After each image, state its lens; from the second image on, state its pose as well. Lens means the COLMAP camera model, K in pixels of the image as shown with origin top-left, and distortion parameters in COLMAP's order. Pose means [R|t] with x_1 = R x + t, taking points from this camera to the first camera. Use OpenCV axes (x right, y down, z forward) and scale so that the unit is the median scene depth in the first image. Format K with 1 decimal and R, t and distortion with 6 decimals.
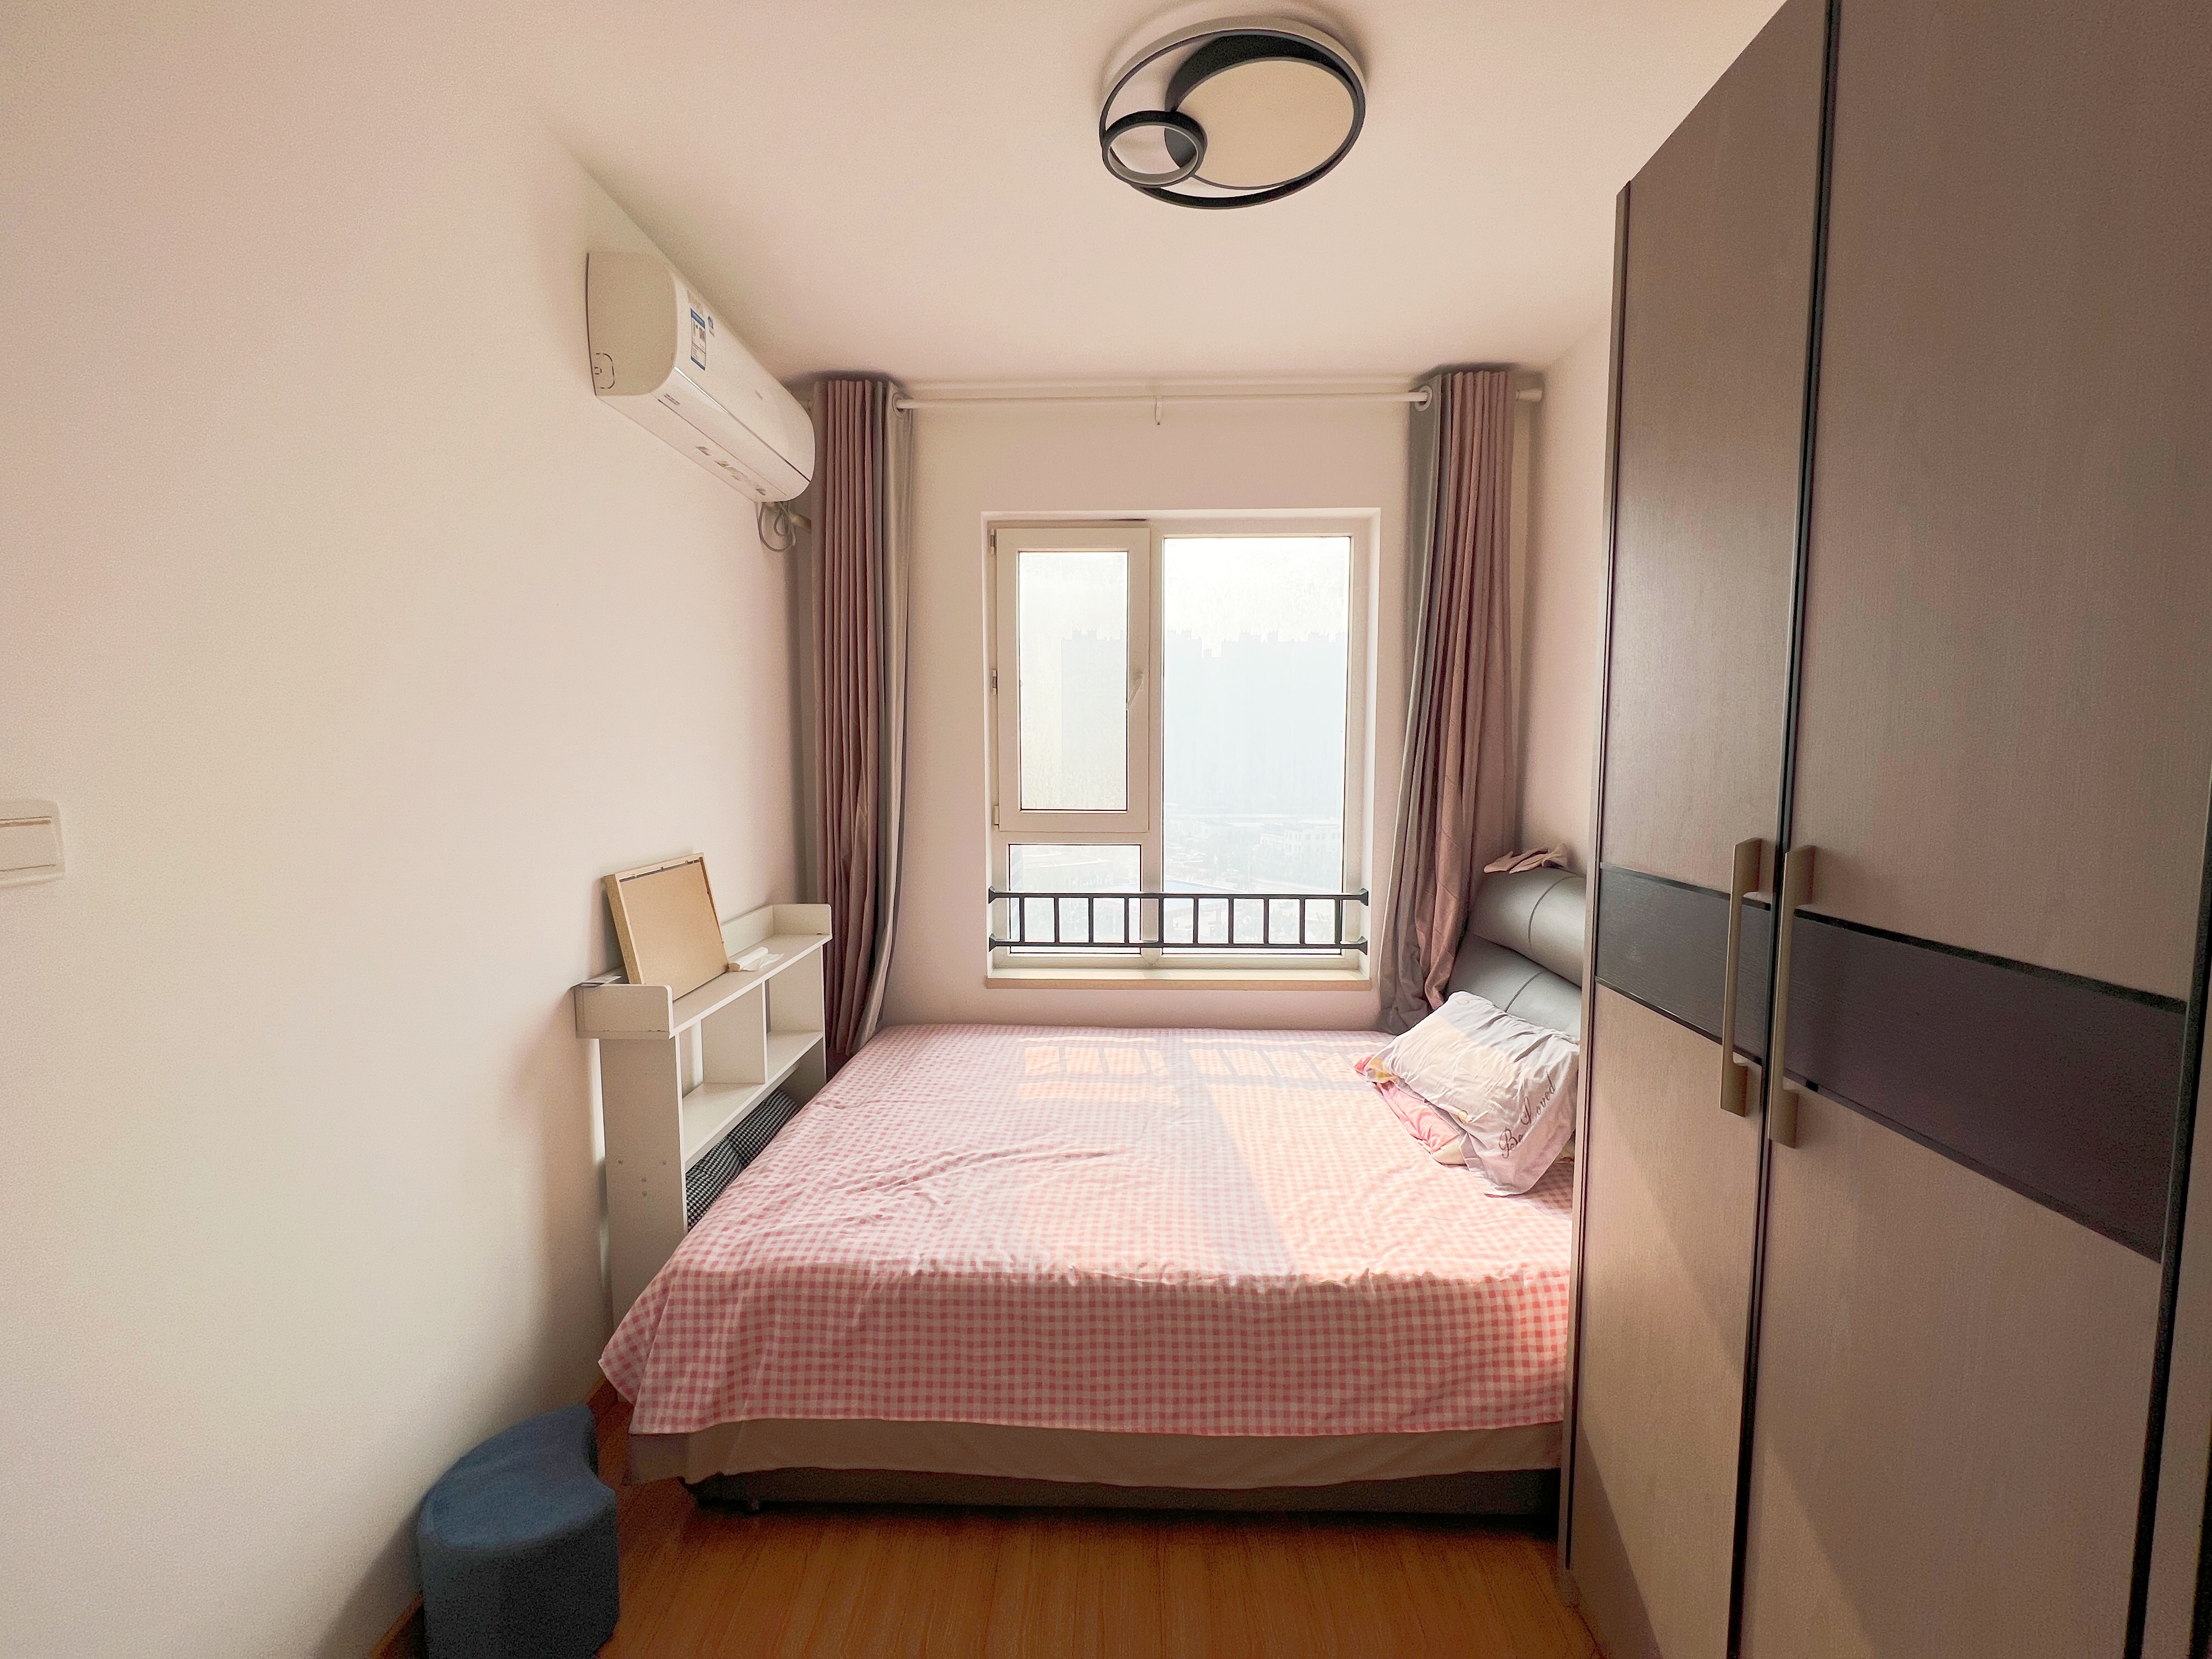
lens RADIAL K [[881.4, 0, 1105.2], [0, 881.4, 827.7], [0, 0, 1]] dist [-0.001324, 0.000067]
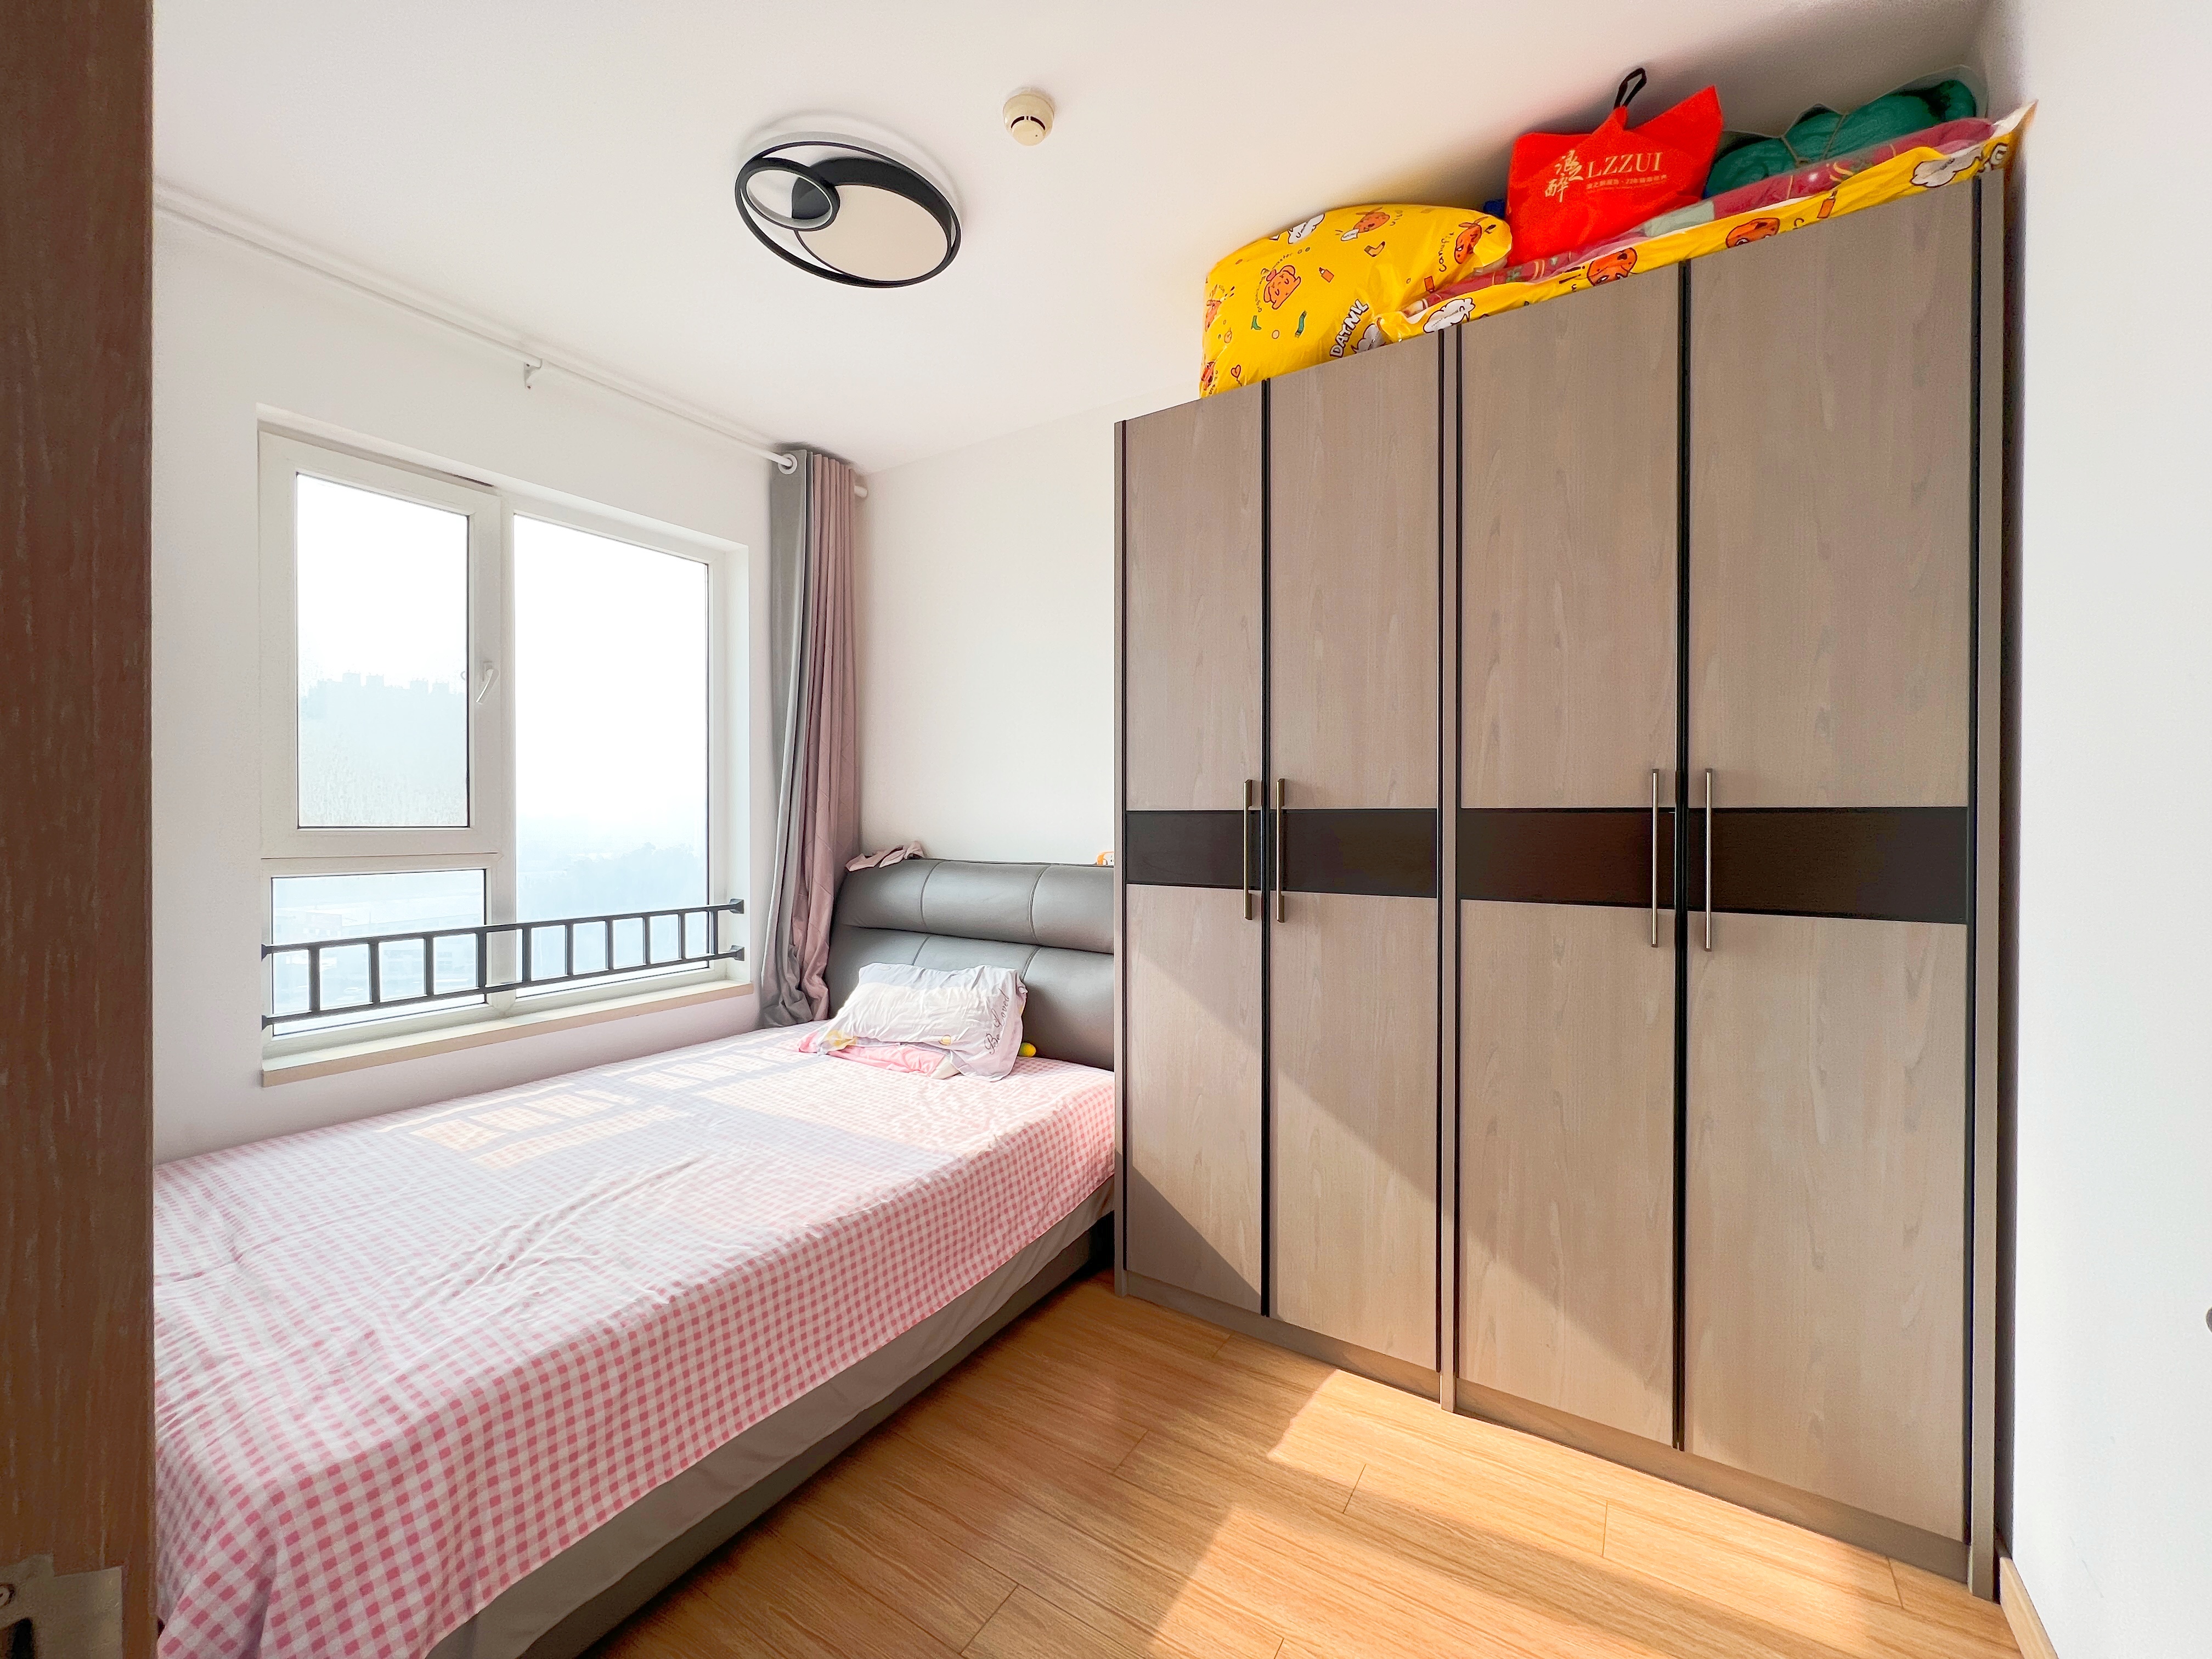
lens RADIAL K [[881.4, 0, 1108.7], [0, 881.4, 824.4], [0, 0, 1]] dist [-0.001324, 0.000067]
pose [[0.514553, -0.006720, 0.857432, -0.688775], [0.074060, 0.996581, -0.036634, 0.096936], [-0.854254, 0.082352, 0.513292, 0.139110]]
